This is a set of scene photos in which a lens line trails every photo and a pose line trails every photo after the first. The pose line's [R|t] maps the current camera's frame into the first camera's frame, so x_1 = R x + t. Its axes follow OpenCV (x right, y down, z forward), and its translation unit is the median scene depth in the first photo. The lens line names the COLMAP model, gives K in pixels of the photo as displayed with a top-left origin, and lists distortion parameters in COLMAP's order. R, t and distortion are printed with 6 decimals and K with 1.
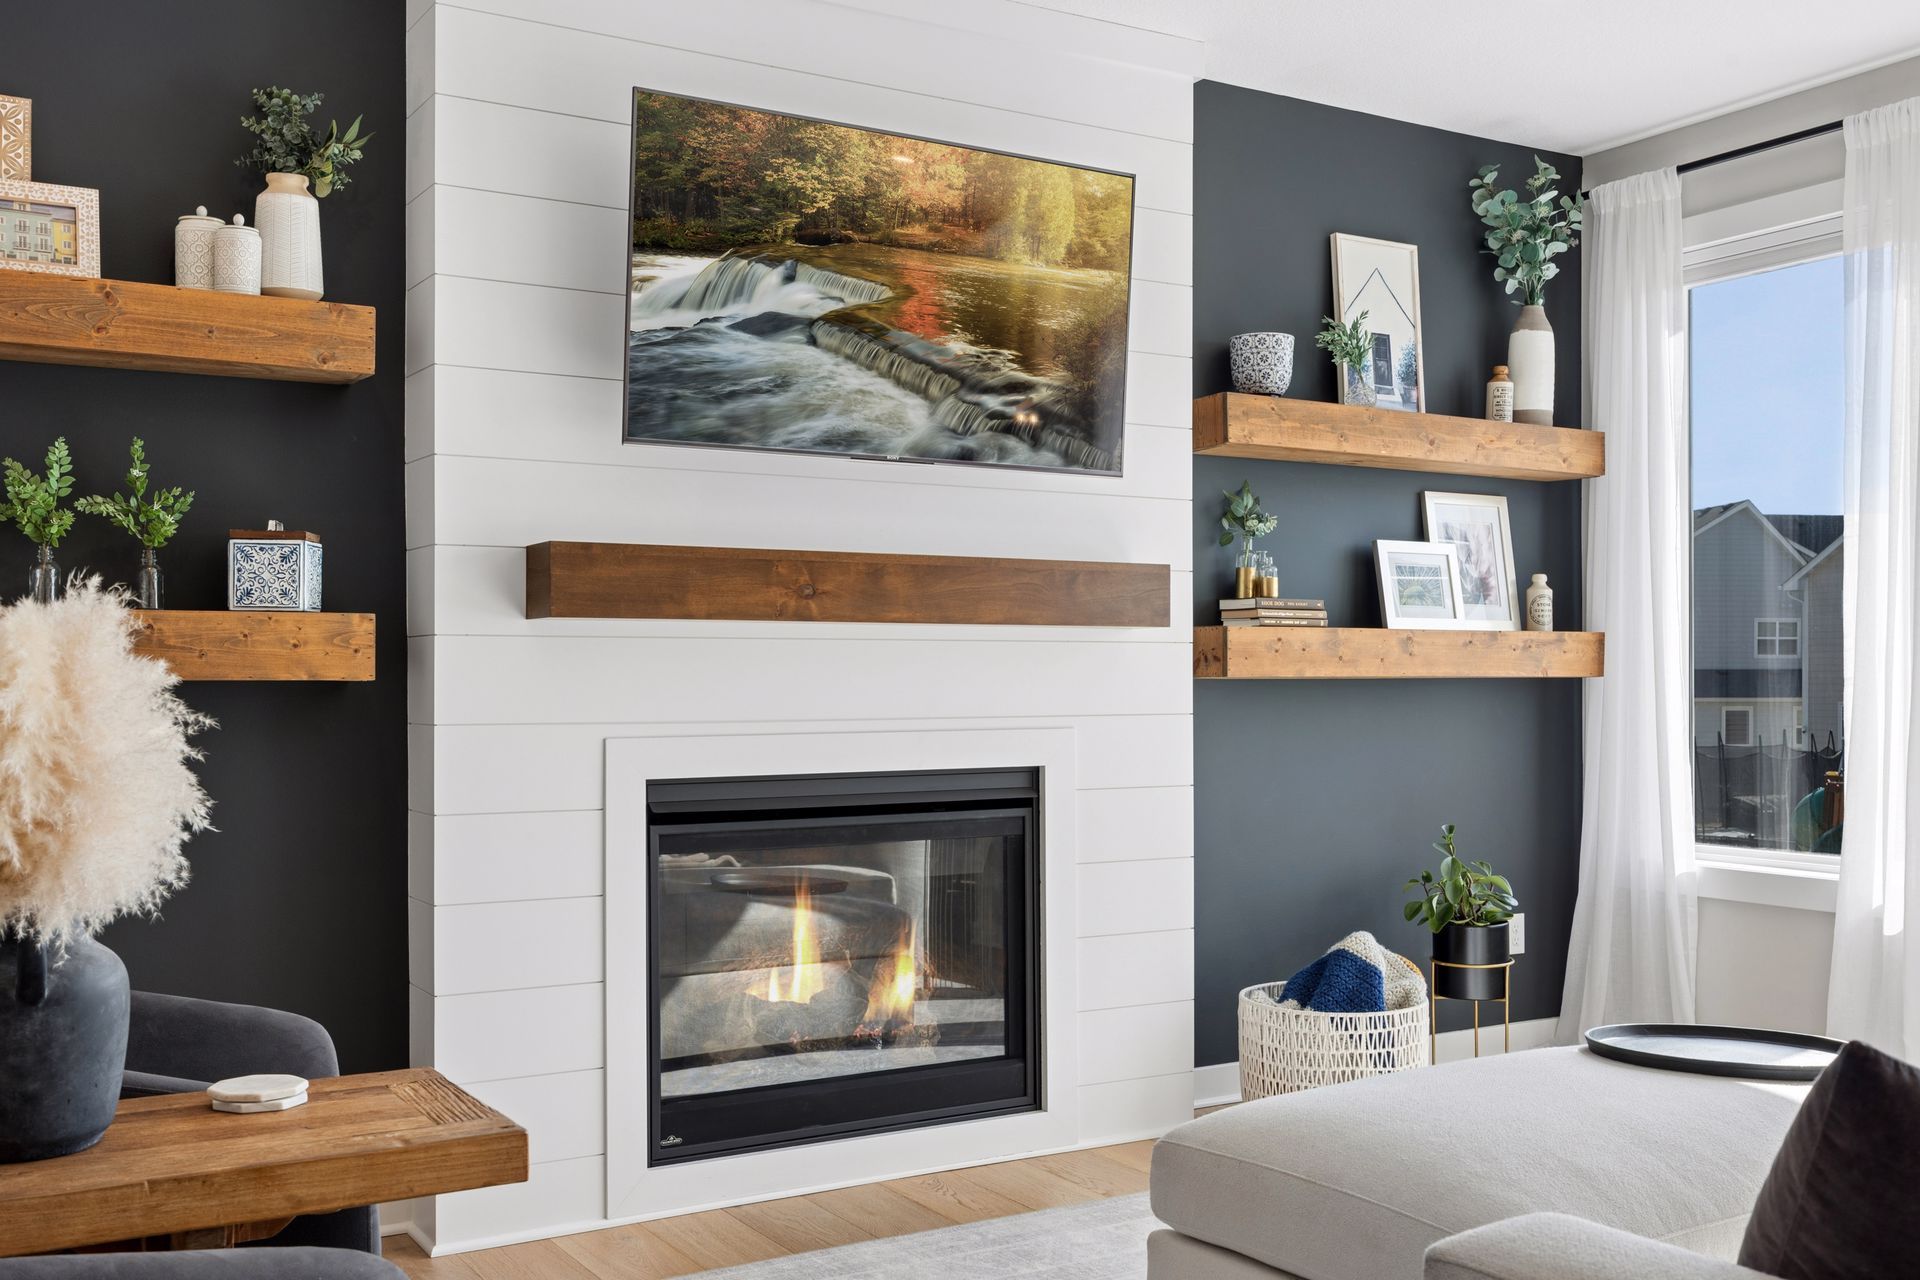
lens RADIAL K [[1865.9, 0, 963.5], [0, 1865.9, 690.3], [0, 0, 1]] dist [0.009717, 0.010085]
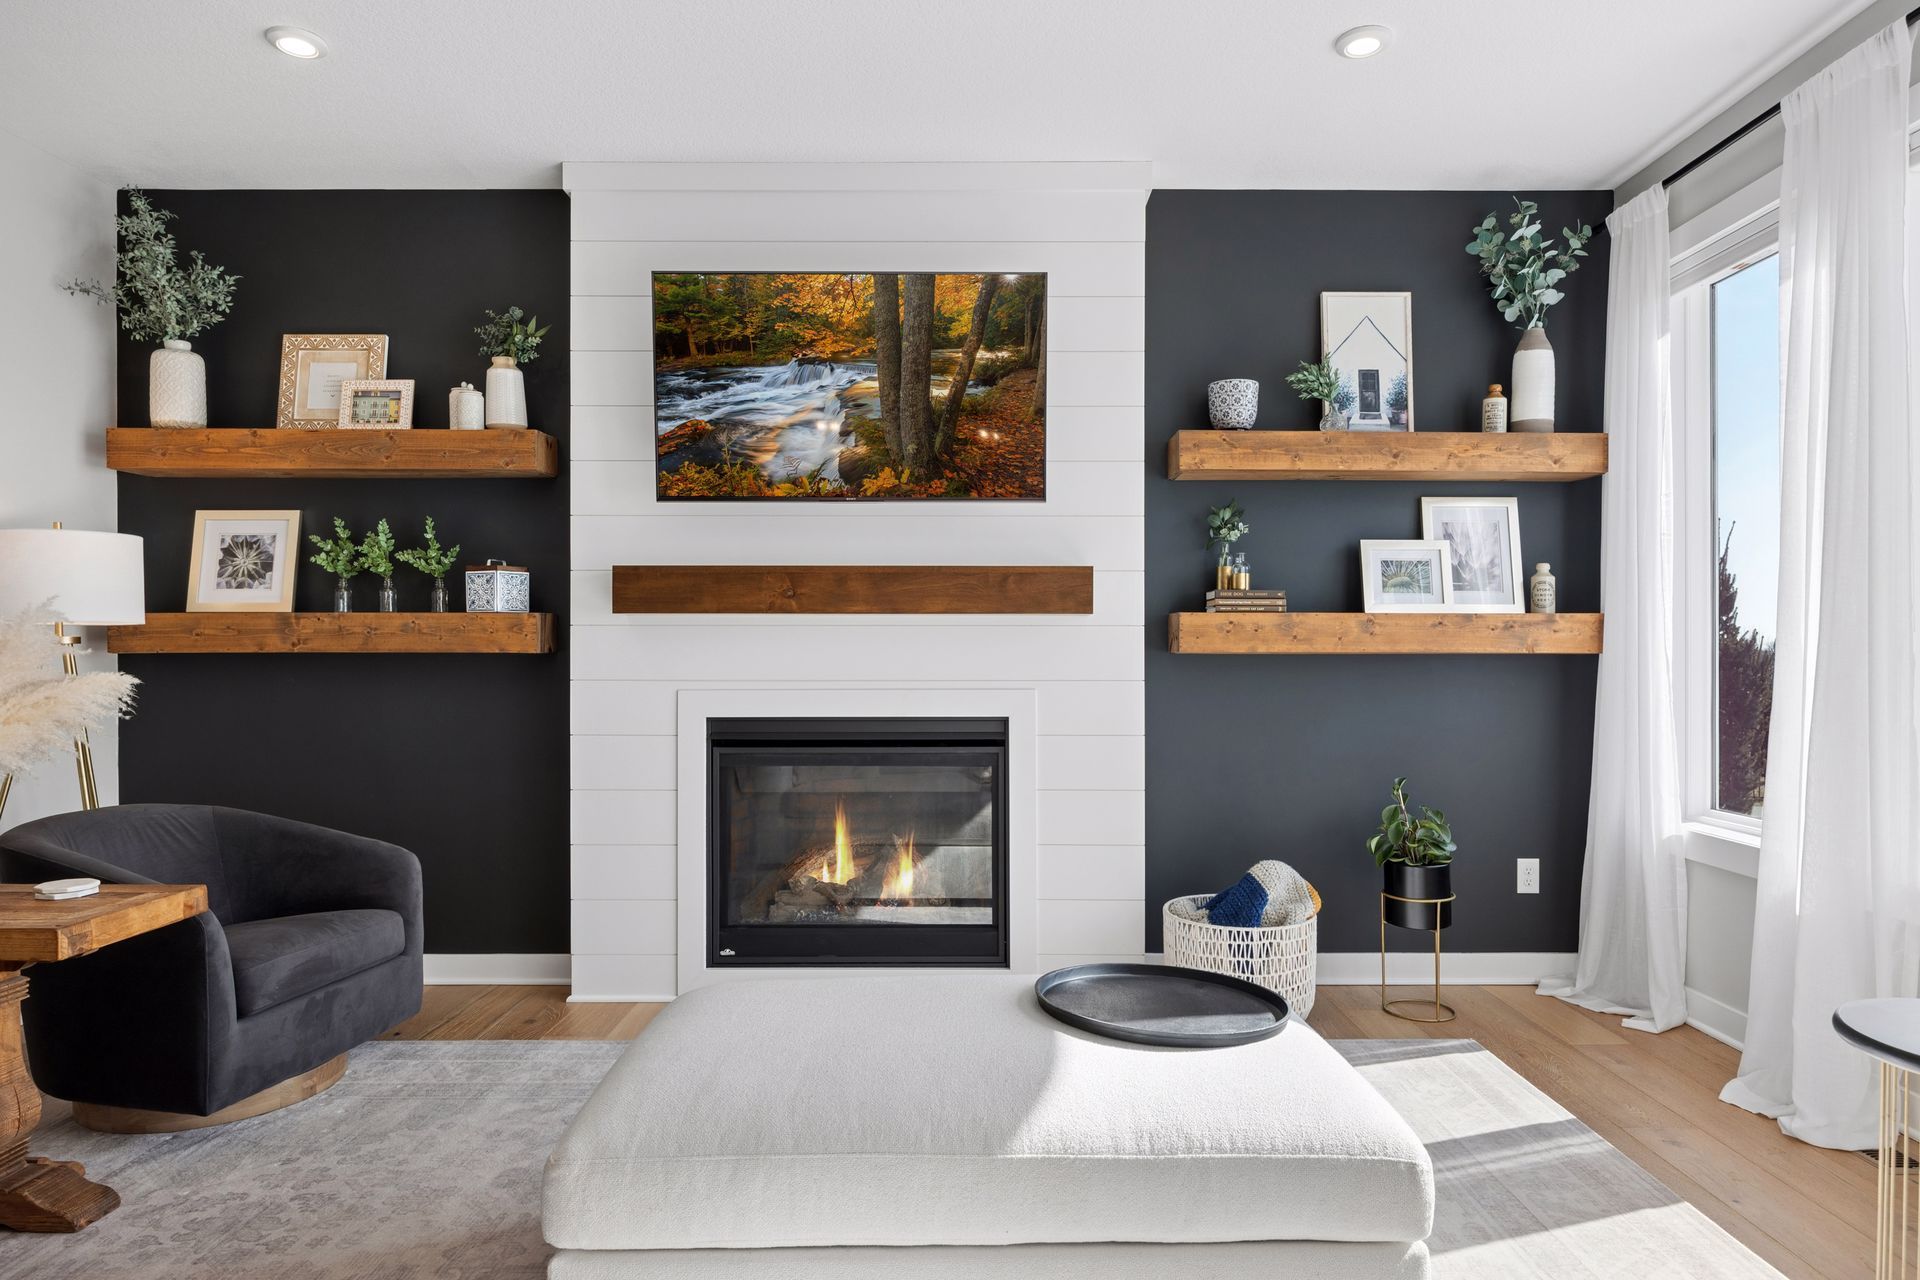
lens RADIAL K [[1161.0, 0, 954.7], [0, 1161.0, 666.1], [0, 0, 1]] dist [-0.000019, -0.000979]
pose [[0.855498, 0.006064, -0.517770, 0.406526], [-0.005903, 0.999981, 0.001957, 0.001564], [0.517772, 0.001382, 0.855518, 0.229294]]
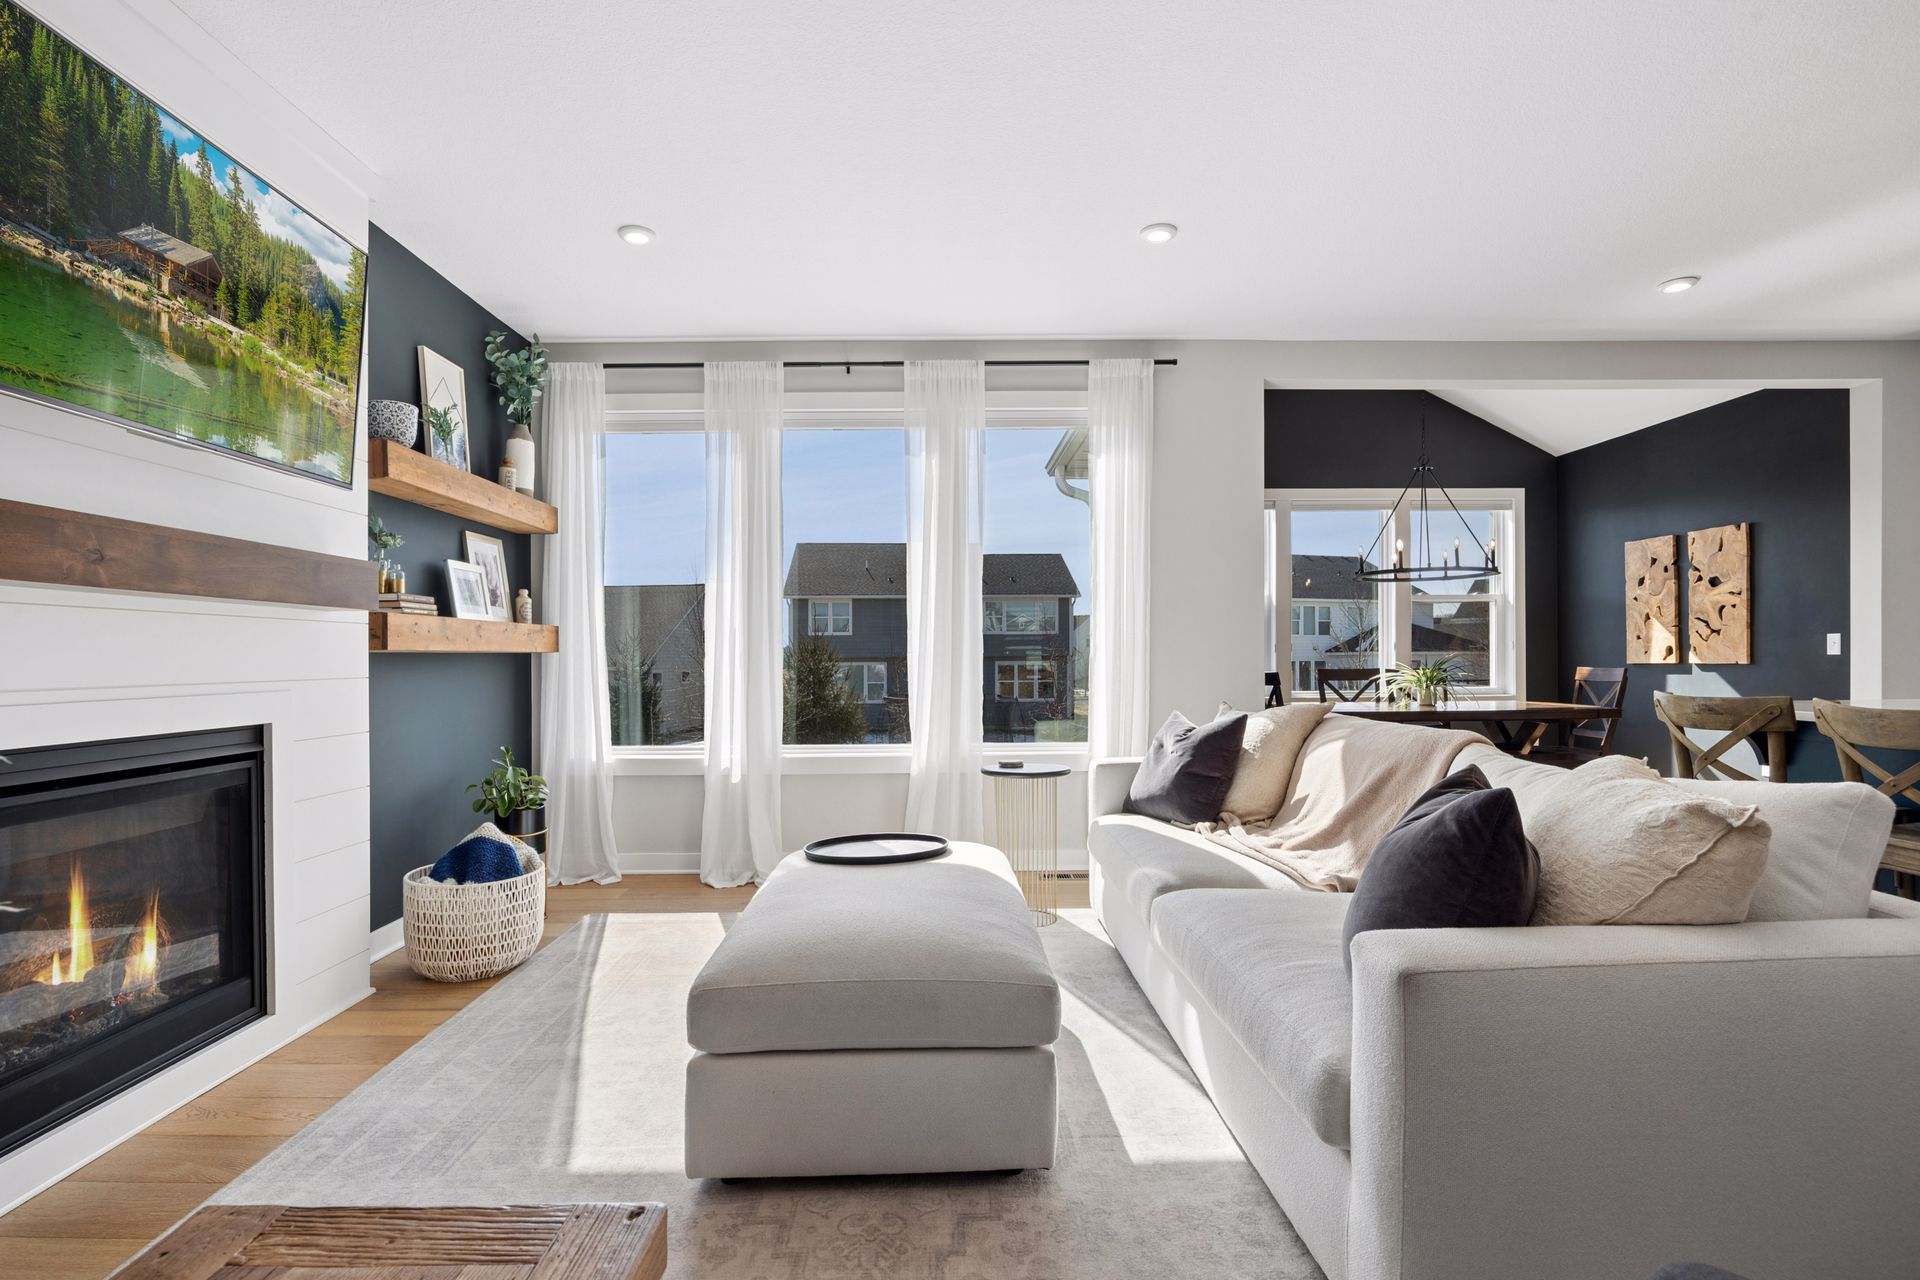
lens RADIAL K [[923.7, 0, 935.1], [0, 923.7, 655.0], [0, 0, 1]] dist [-0.002164, -0.000443]
pose [[0.516798, 0.001010, 0.856107, -0.217615], [0.010411, 0.999918, -0.007465, 0.005524], [-0.856044, 0.012770, 0.516745, 0.302947]]
